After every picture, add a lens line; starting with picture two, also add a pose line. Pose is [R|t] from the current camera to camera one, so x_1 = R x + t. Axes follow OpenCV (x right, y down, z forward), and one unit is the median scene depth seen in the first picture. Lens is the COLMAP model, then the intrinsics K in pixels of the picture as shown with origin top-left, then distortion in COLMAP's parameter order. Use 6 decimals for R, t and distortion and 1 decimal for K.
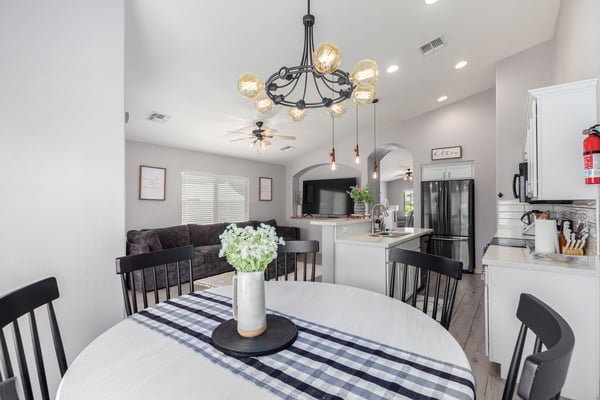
lens RADIAL K [[282.5, 0, 295.5], [0, 282.5, 198.8], [0, 0, 1]] dist [0.001479, 0.000098]
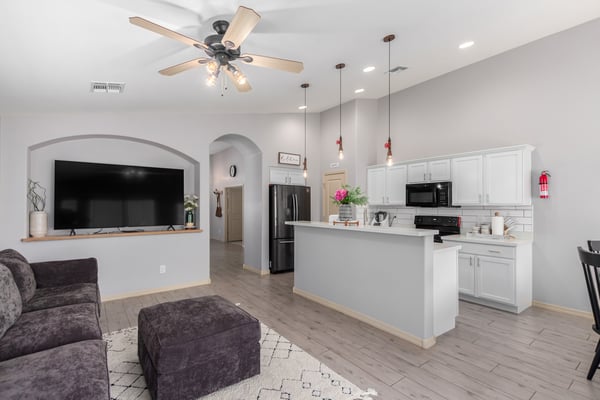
lens RADIAL K [[279.5, 0, 300.5], [0, 279.5, 204.3], [0, 0, 1]] dist [-0.000912, -0.000292]
pose [[0.267457, 0.005025, 0.963557, -0.455769], [-0.015237, 0.999883, -0.000985, 0.006698], [-0.963449, -0.014419, 0.267503, 0.689850]]
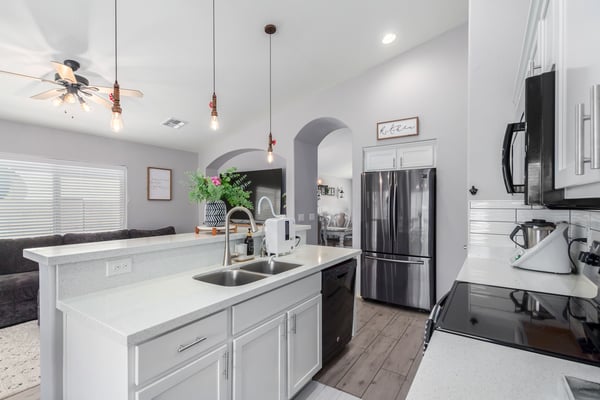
lens RADIAL K [[281.8, 0, 300.7], [0, 281.8, 201.5], [0, 0, 1]] dist [-0.000321, -0.000321]
pose [[0.997773, 0.002093, 0.066669, 0.268261], [-0.002731, 0.999951, 0.009490, 0.002811], [-0.066646, -0.009651, 0.997730, 0.361199]]
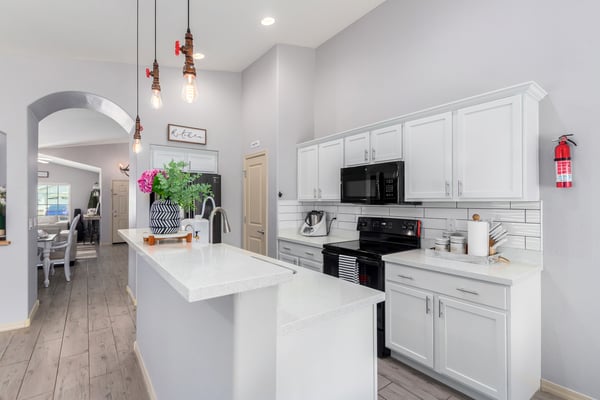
lens RADIAL K [[281.8, 0, 300.7], [0, 281.8, 201.5], [0, 0, 1]] dist [-0.000321, -0.000321]
pose [[0.261850, 0.001622, 0.965107, -0.087962], [-0.014021, 0.999899, 0.002124, 0.004311], [-0.965007, -0.014088, 0.261847, 0.535204]]
